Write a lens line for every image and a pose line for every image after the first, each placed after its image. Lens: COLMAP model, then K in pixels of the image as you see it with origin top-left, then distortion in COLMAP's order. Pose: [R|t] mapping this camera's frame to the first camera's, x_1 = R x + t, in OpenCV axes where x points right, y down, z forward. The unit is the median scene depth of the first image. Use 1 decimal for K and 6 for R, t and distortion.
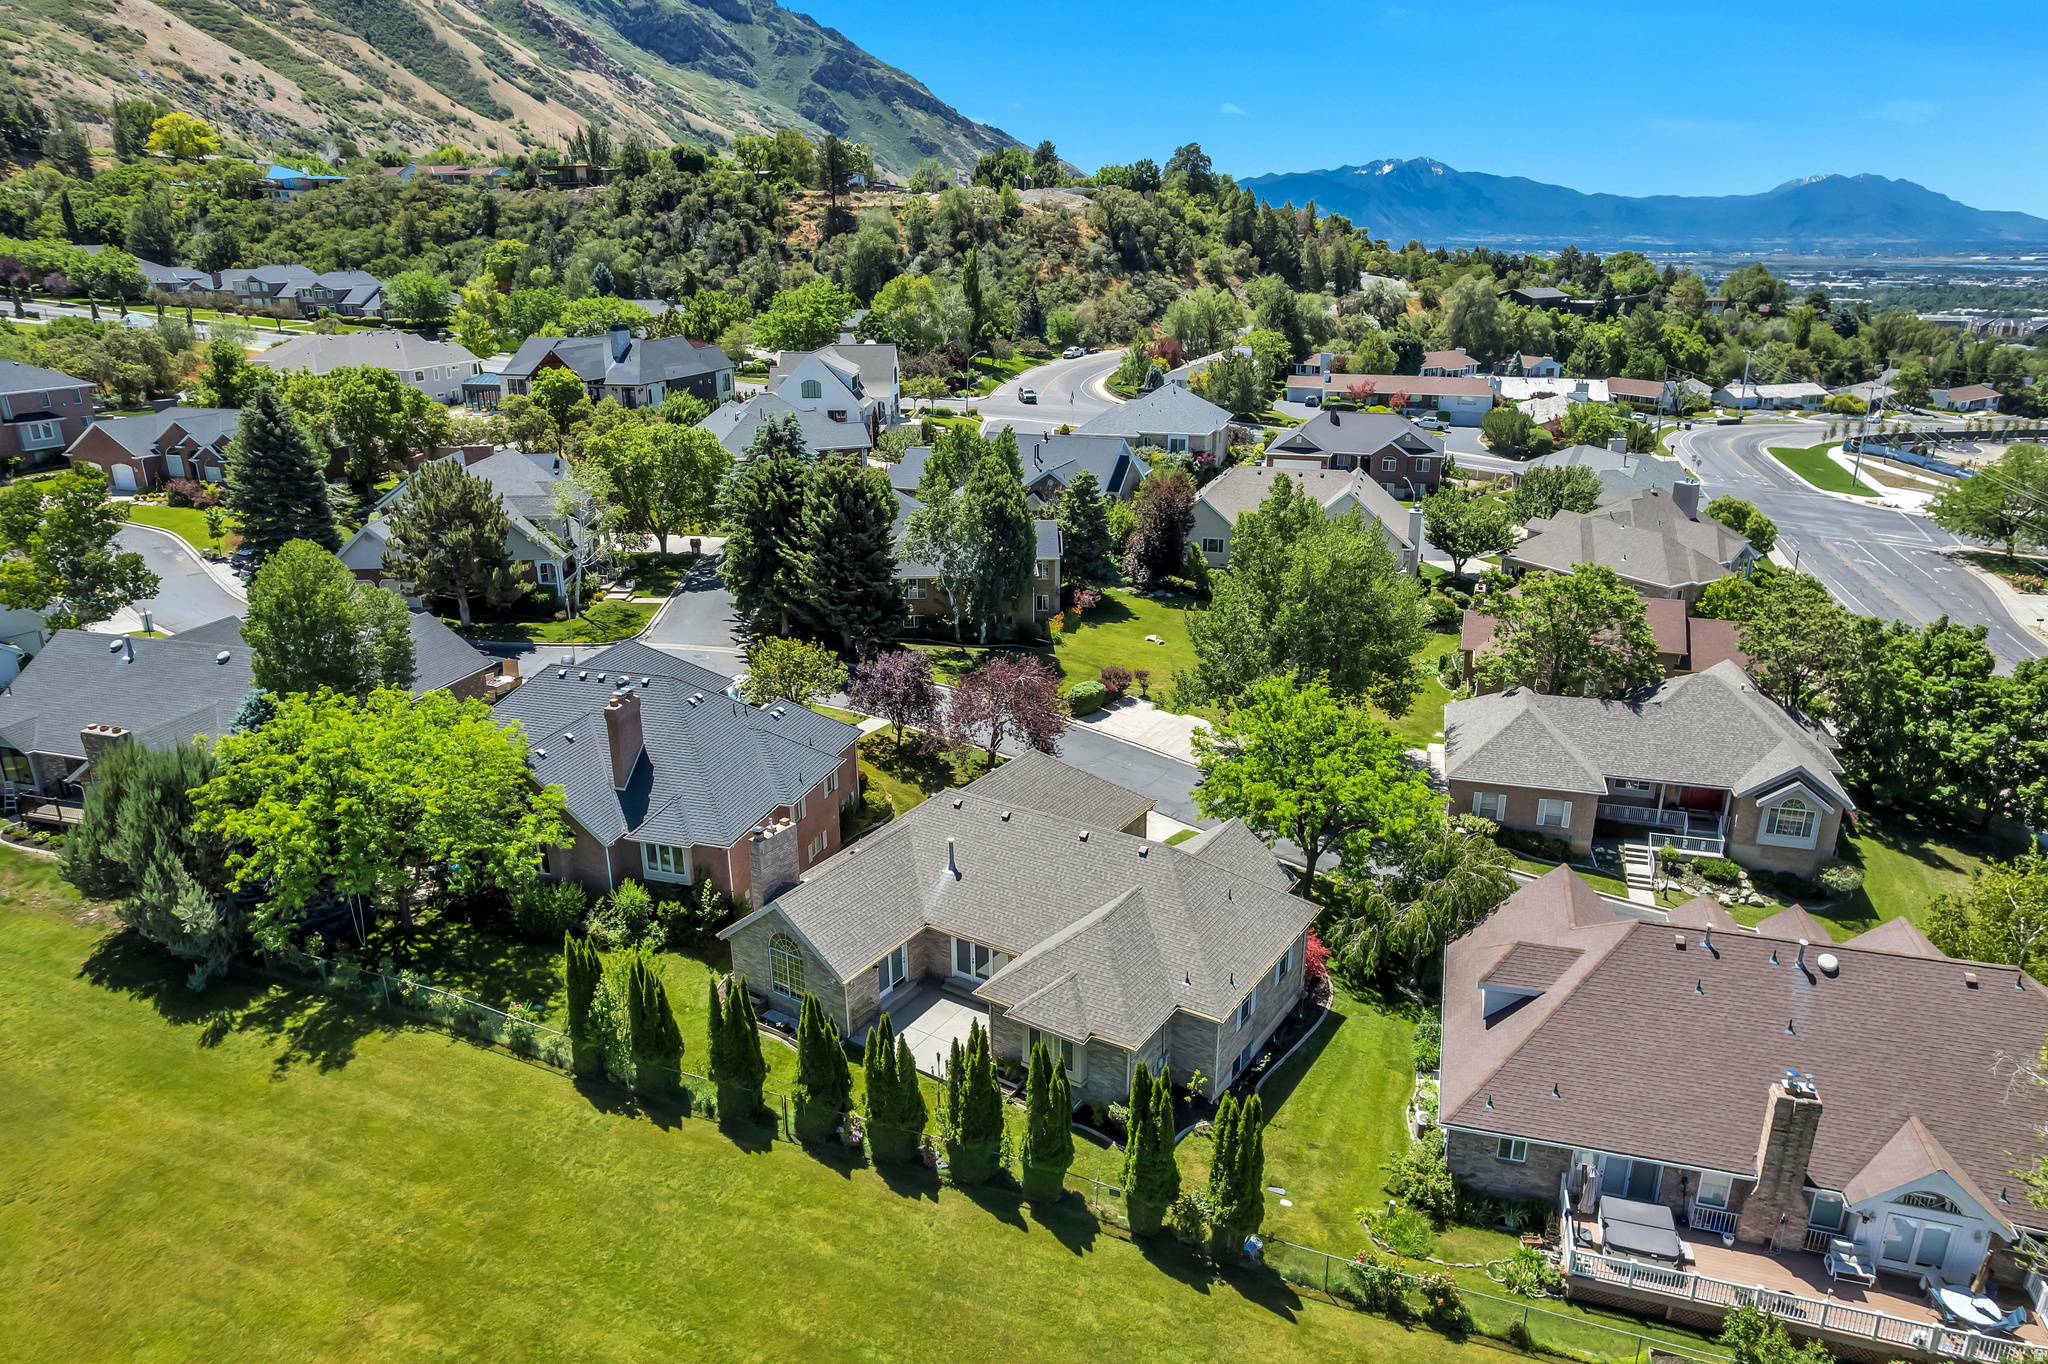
lens RADIAL K [[1312.8, 0, 1029.3], [0, 1312.8, 677.8], [0, 0, 1]] dist [-0.078735, 0.072724]
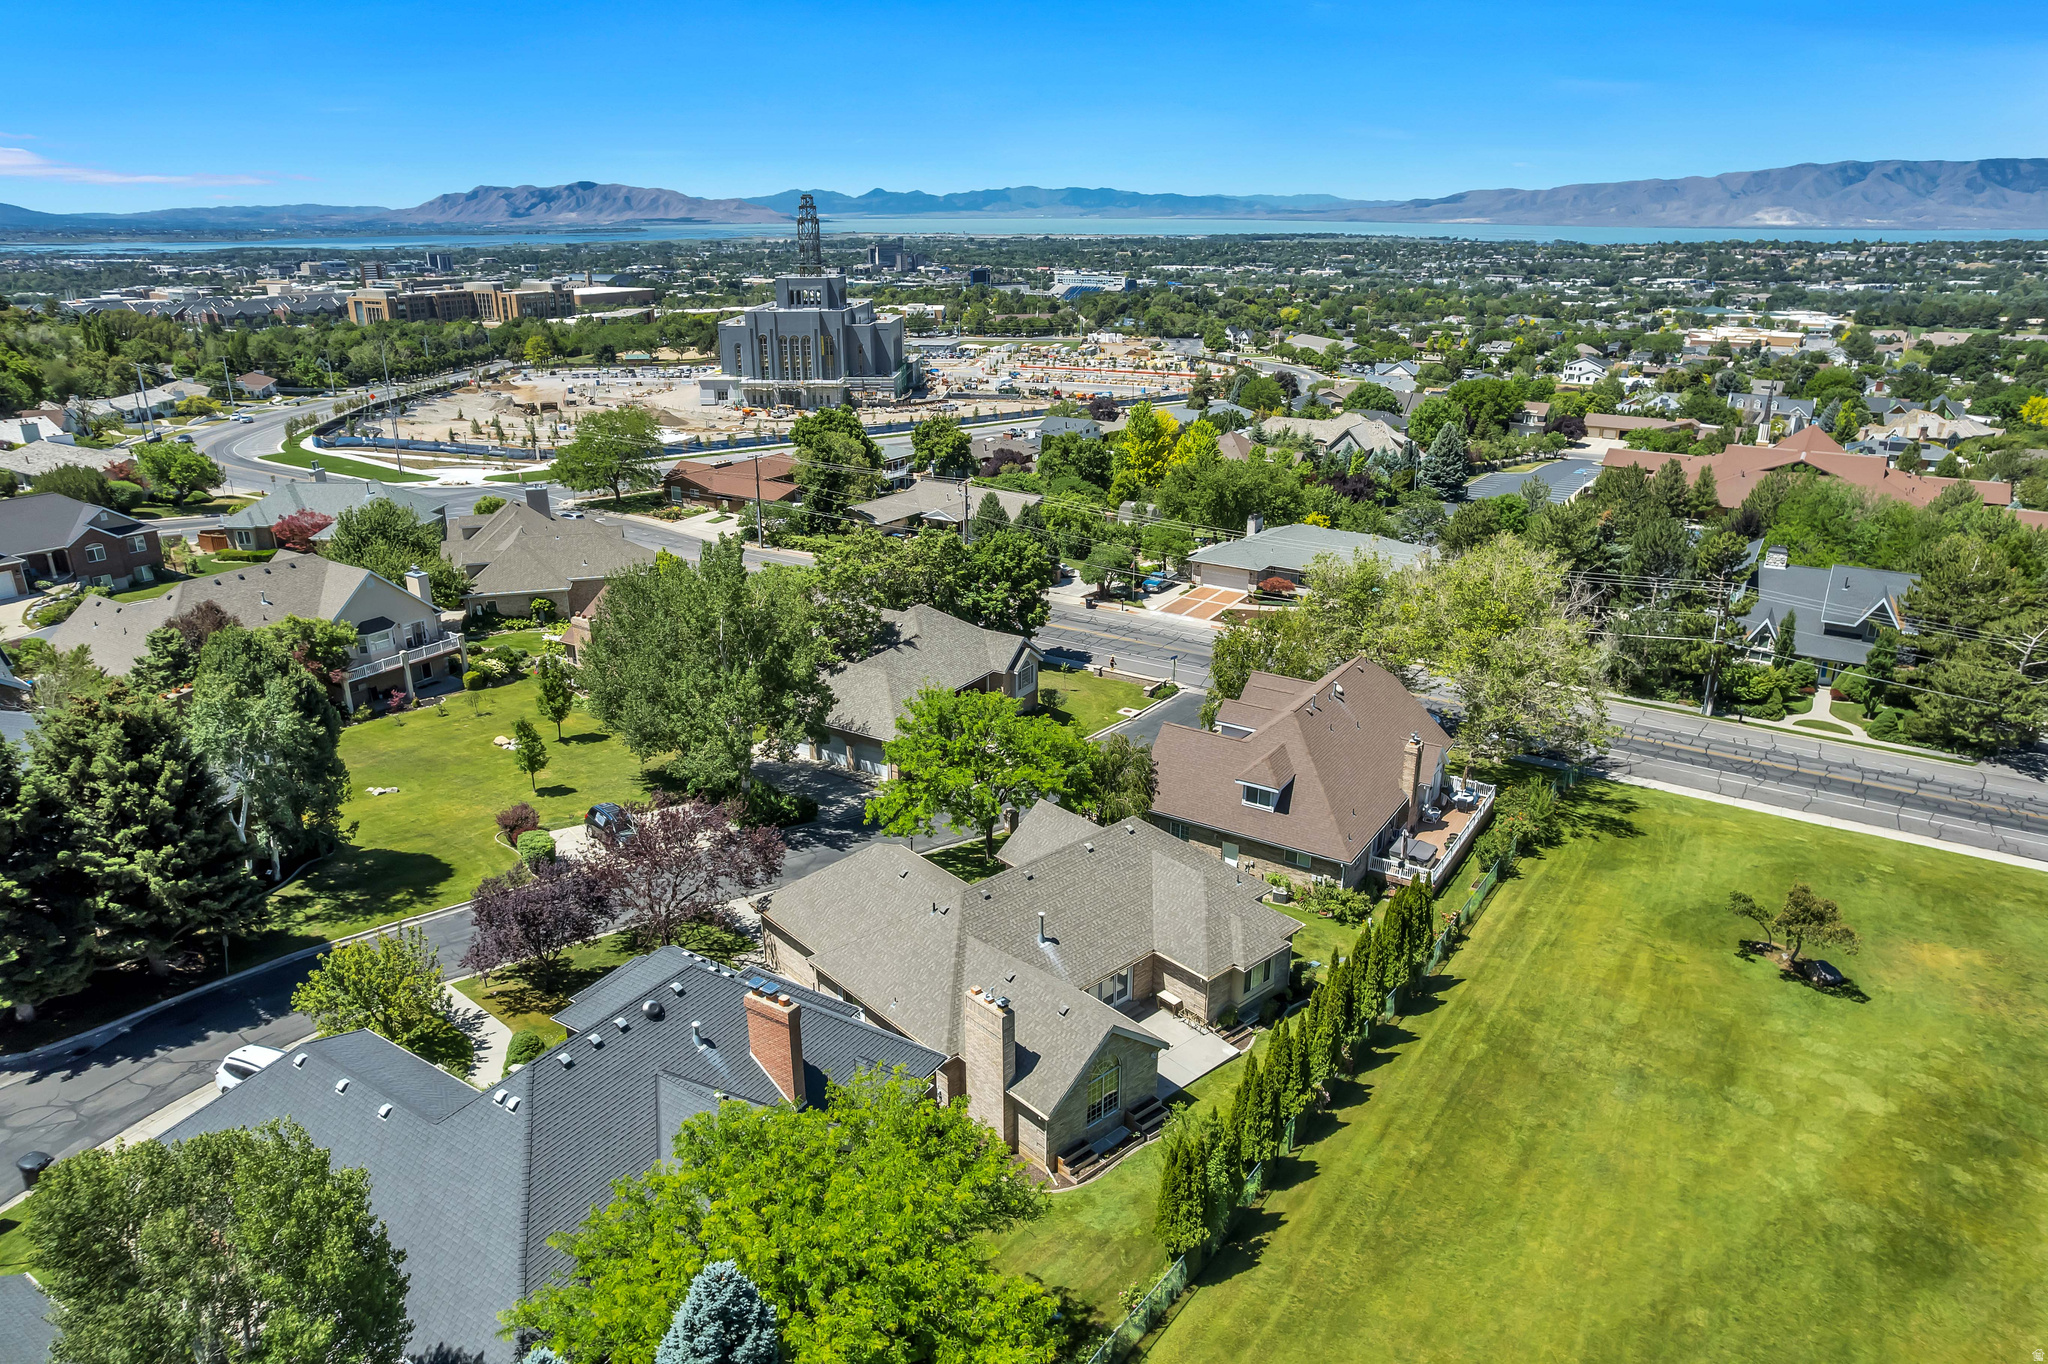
lens RADIAL K [[1312.8, 0, 1030.9], [0, 1312.8, 690.2], [0, 0, 1]] dist [-0.078735, 0.072724]
pose [[0.261737, -0.330016, 0.906964, -0.249471], [0.310035, 0.918667, 0.244803, -0.077635], [-0.913987, 0.217117, 0.342766, 0.165183]]
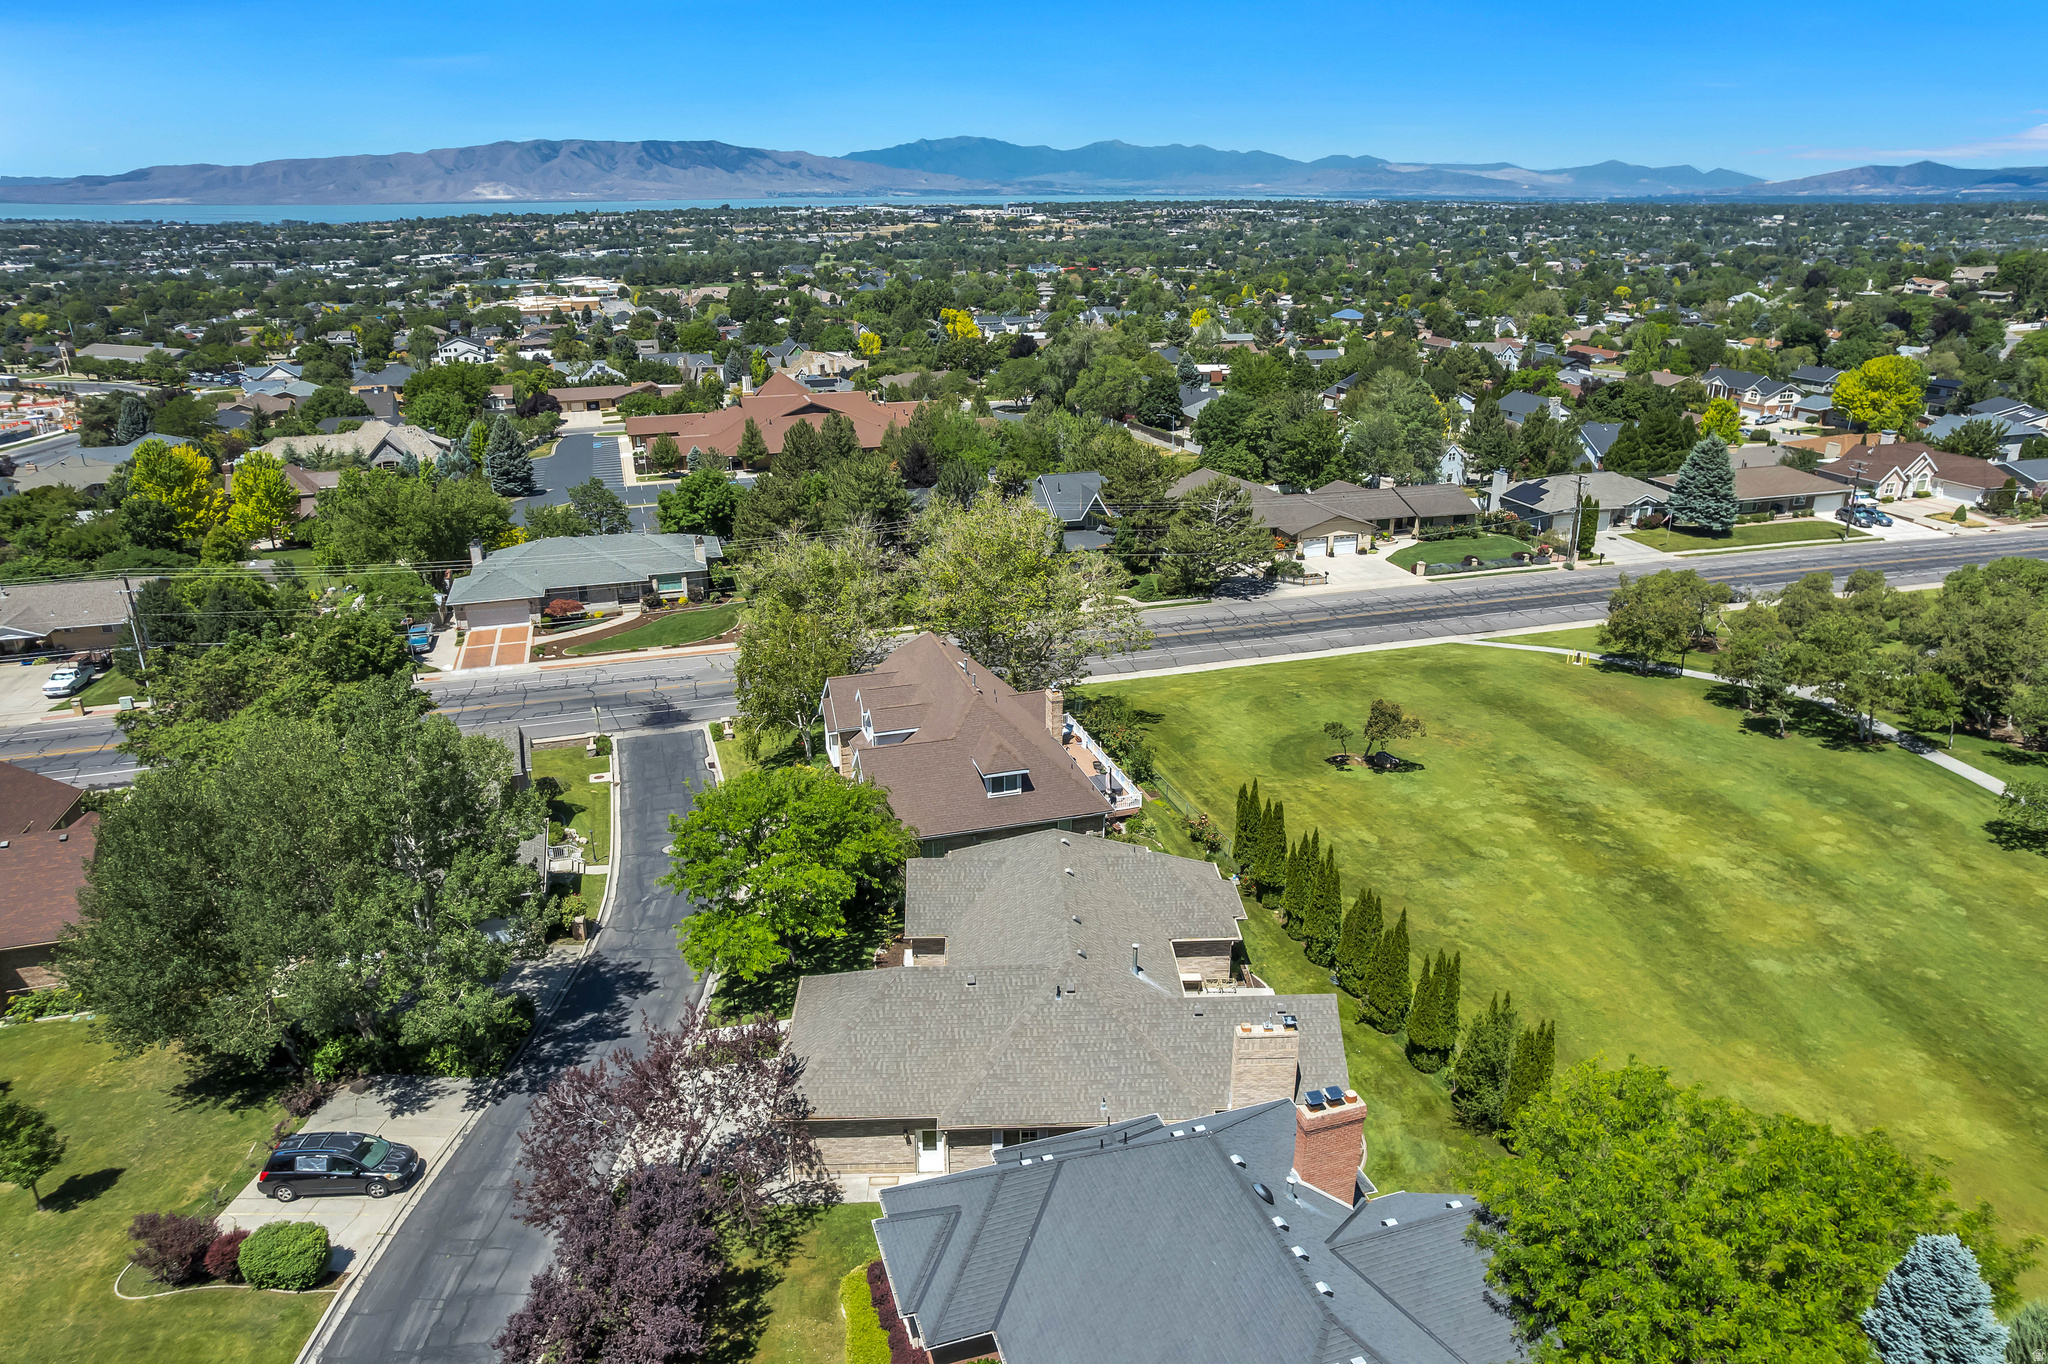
lens RADIAL K [[1312.8, 0, 1035.6], [0, 1312.8, 683.5], [0, 0, 1]] dist [-0.078735, 0.072724]
pose [[-0.574868, -0.287700, 0.766000, -0.185655], [0.267828, 0.818419, 0.508388, -0.143821], [-0.773172, 0.497412, -0.393429, 0.357318]]
